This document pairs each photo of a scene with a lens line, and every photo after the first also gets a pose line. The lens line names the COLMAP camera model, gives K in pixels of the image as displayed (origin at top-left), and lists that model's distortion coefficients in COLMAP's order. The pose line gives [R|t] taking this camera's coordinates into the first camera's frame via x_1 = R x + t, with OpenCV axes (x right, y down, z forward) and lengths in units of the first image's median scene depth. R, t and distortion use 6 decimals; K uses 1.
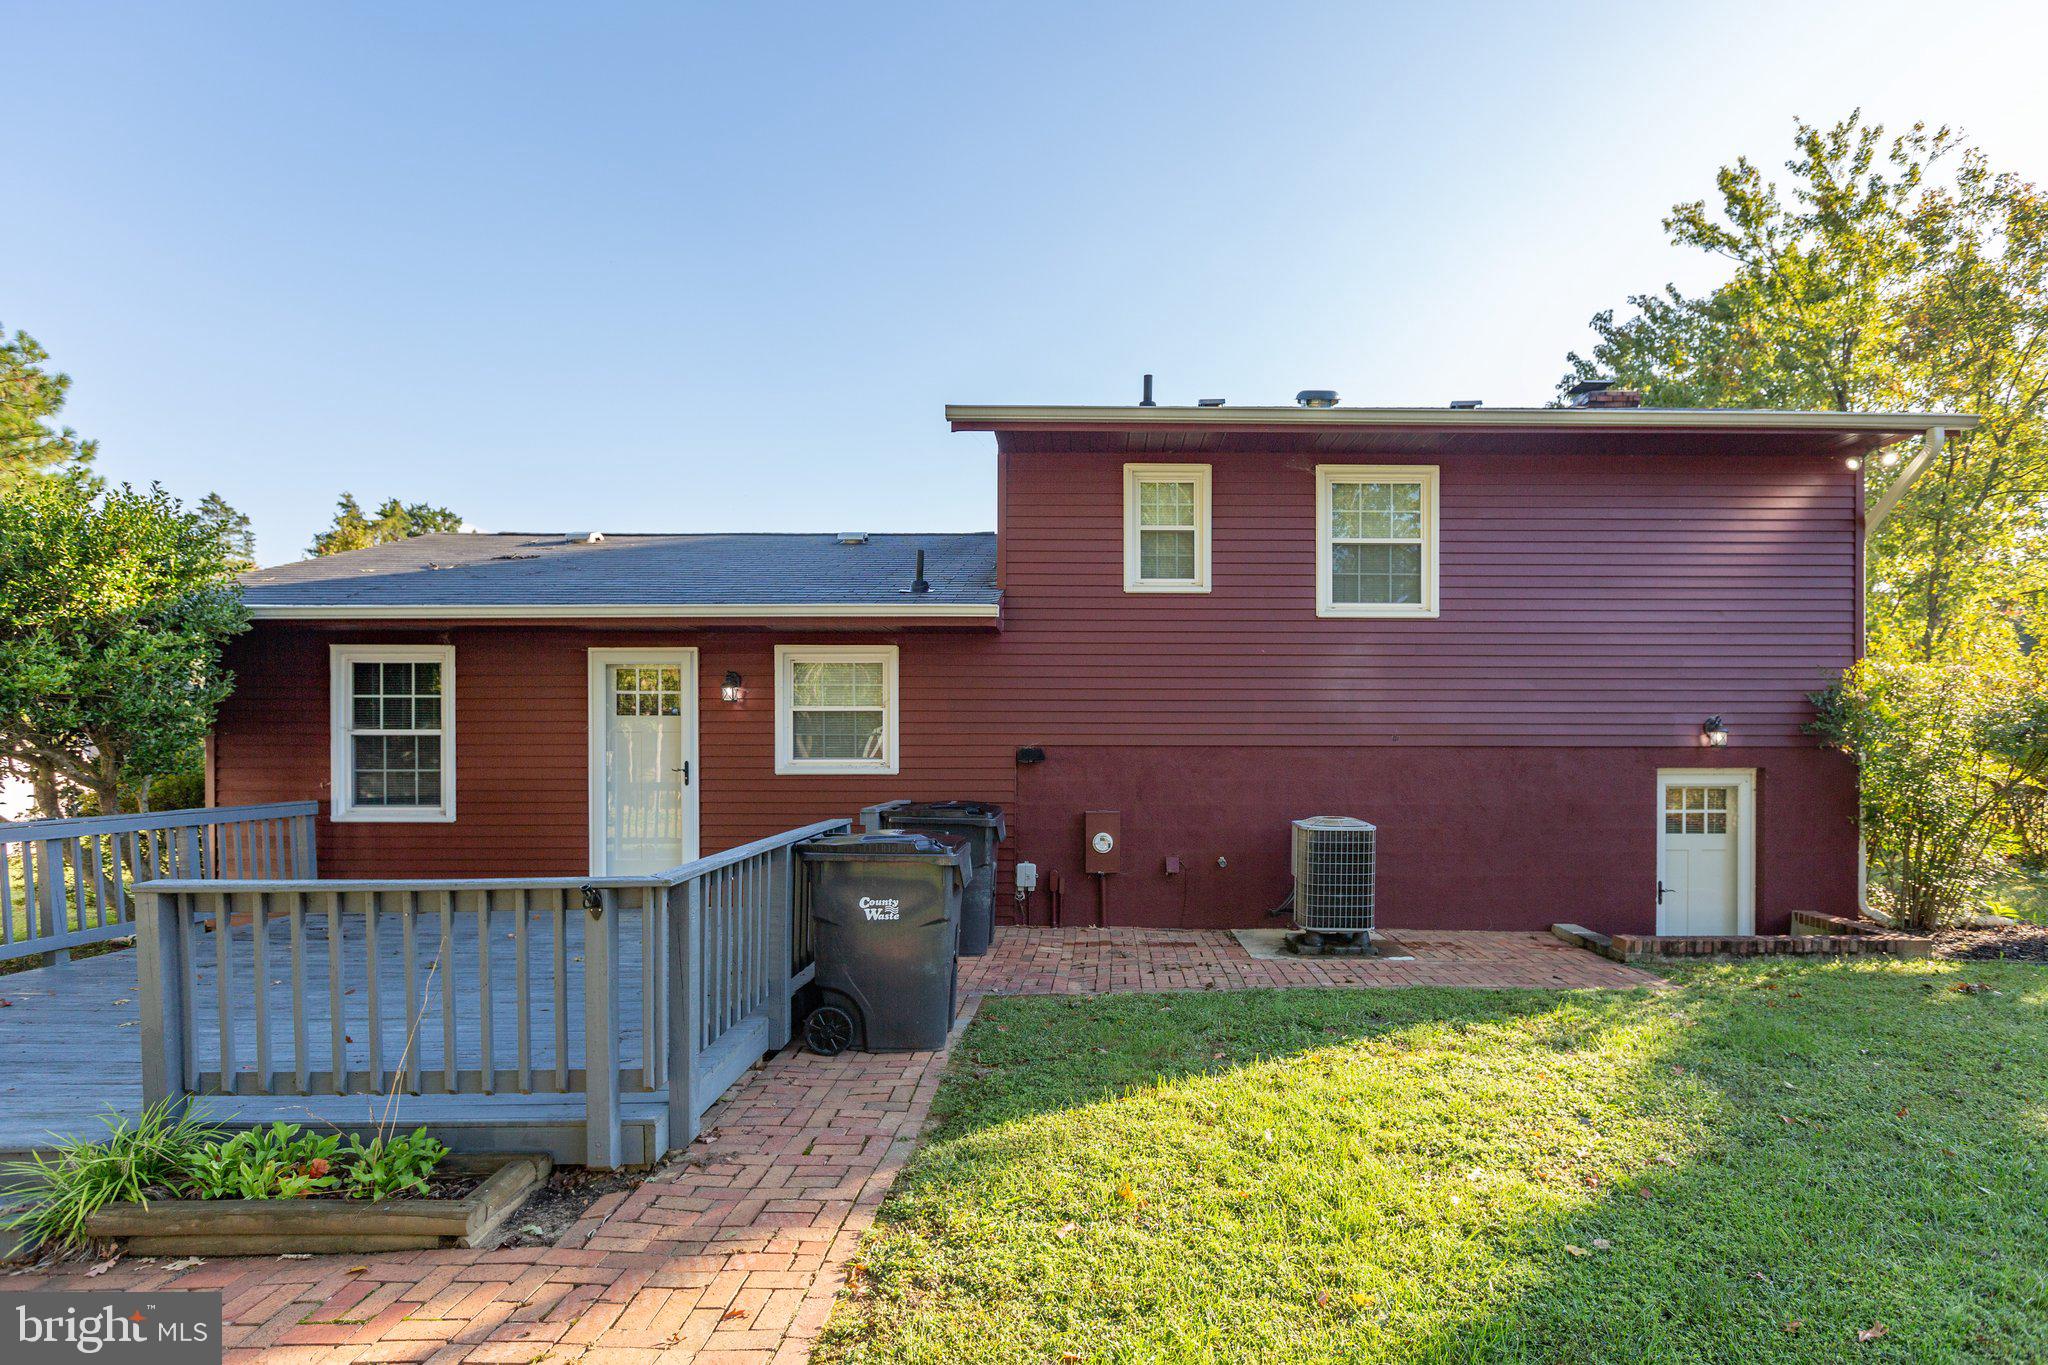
lens RADIAL K [[1069.1, 0, 1075.8], [0, 1069.1, 742.2], [0, 0, 1]] dist [-0.003275, -0.001866]
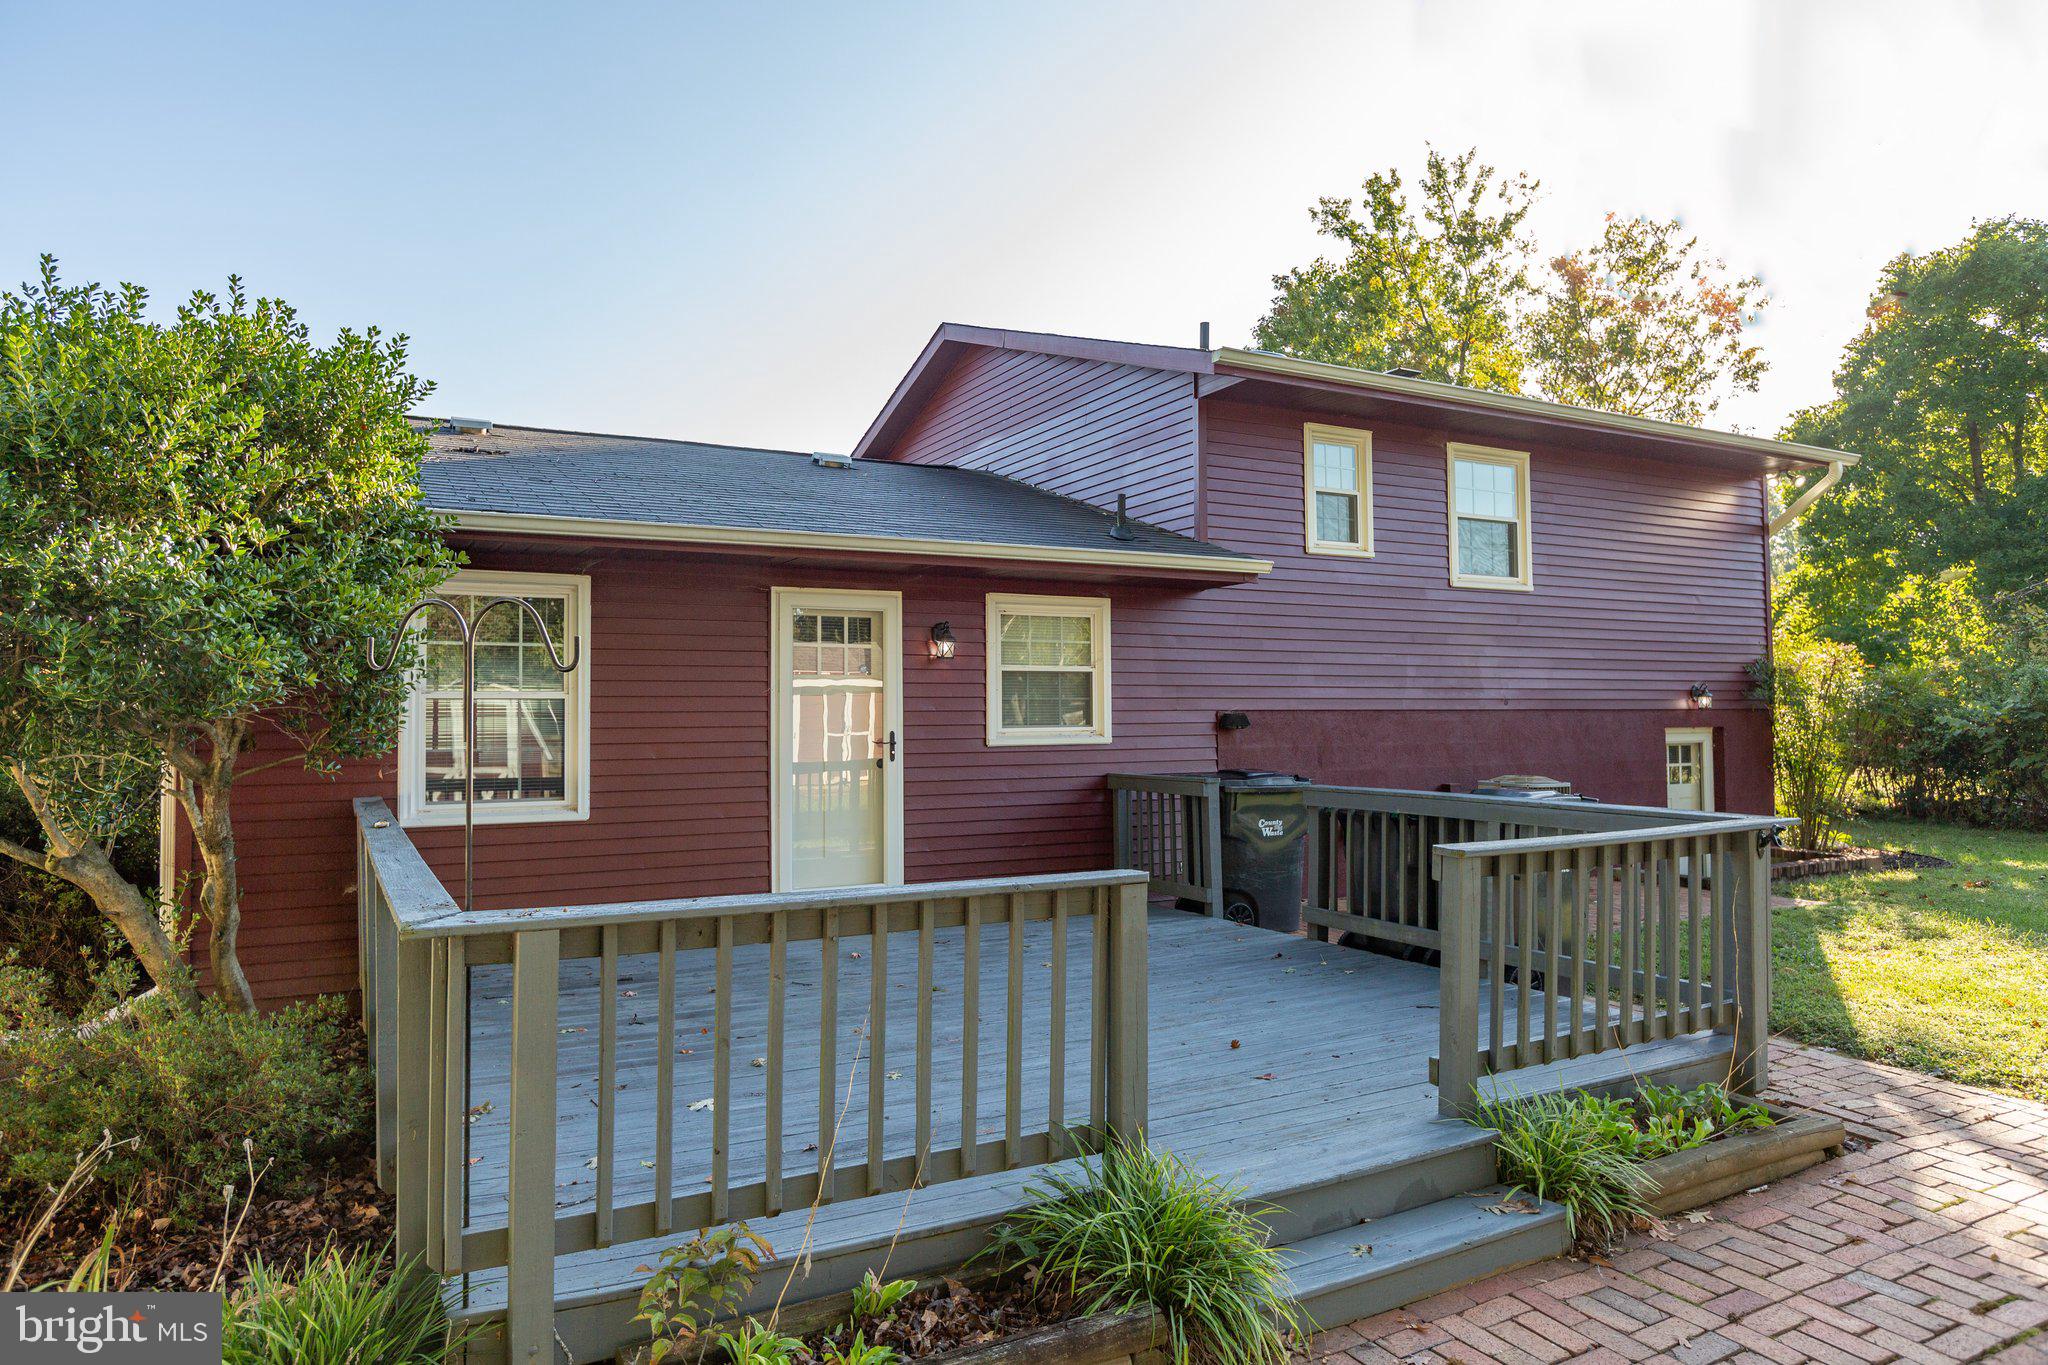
lens RADIAL K [[1282.7, 0, 1018.9], [0, 1282.7, 679.0], [0, 0, 1]] dist [-0.008711, -0.000066]
pose [[0.881085, 0.007989, 0.472890, -0.734681], [0.003815, 0.999705, -0.023998, 0.001632], [-0.472942, 0.022949, 0.880795, 0.098859]]
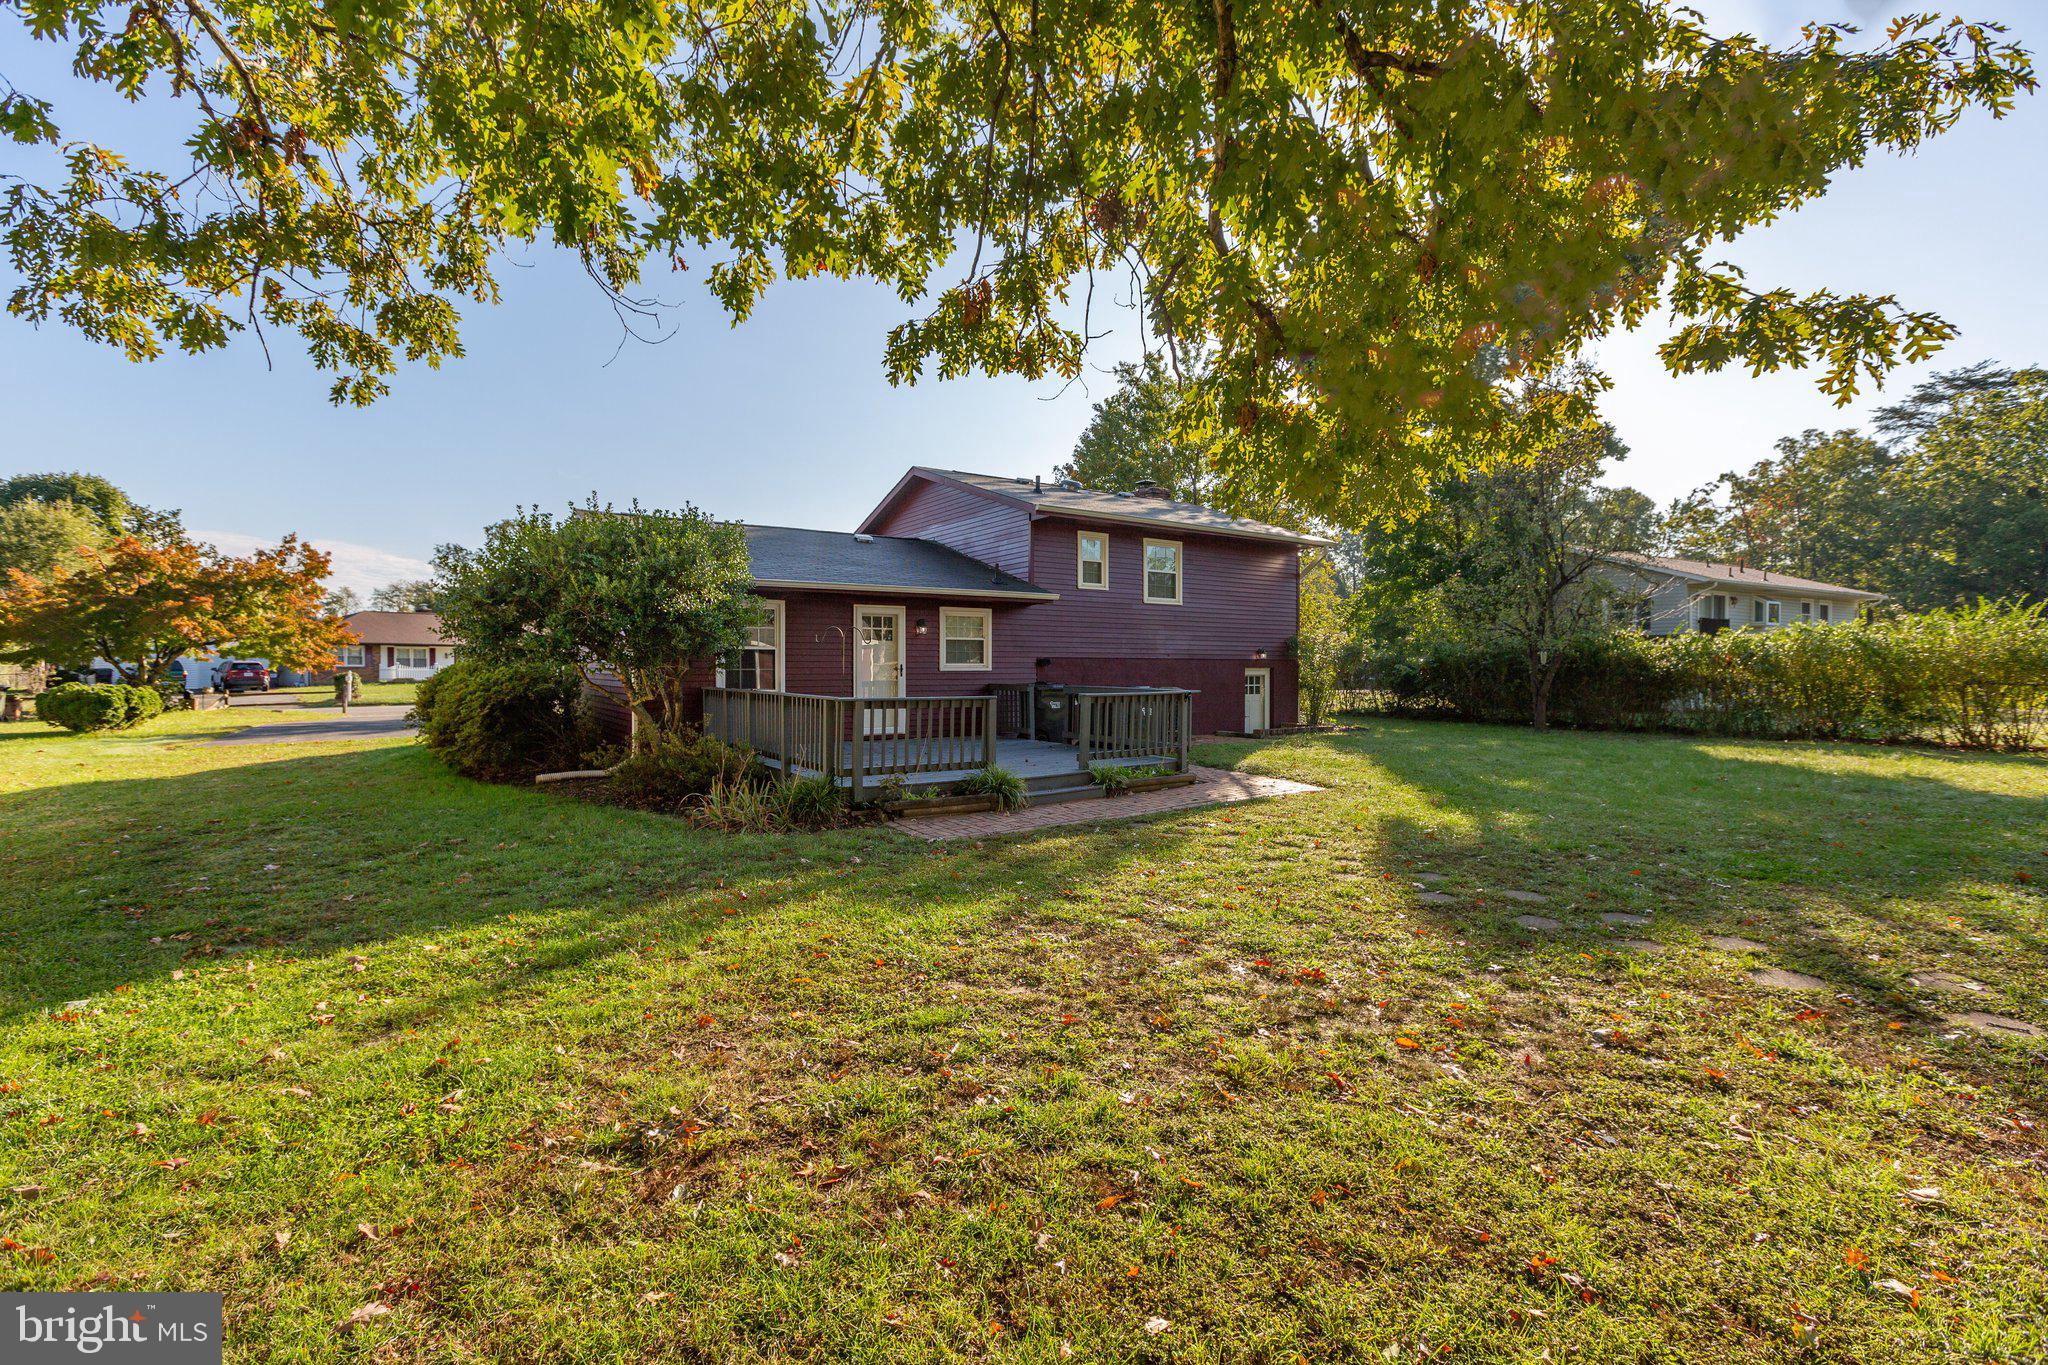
lens RADIAL K [[932.4, 0, 1027.8], [0, 932.4, 680.3], [0, 0, 1]] dist [0.003811, -0.000137]
pose [[0.826878, -0.007757, 0.562328, -1.131951], [-0.002575, 0.999842, 0.017579, 0.016198], [-0.562376, -0.015984, 0.826727, -0.549612]]
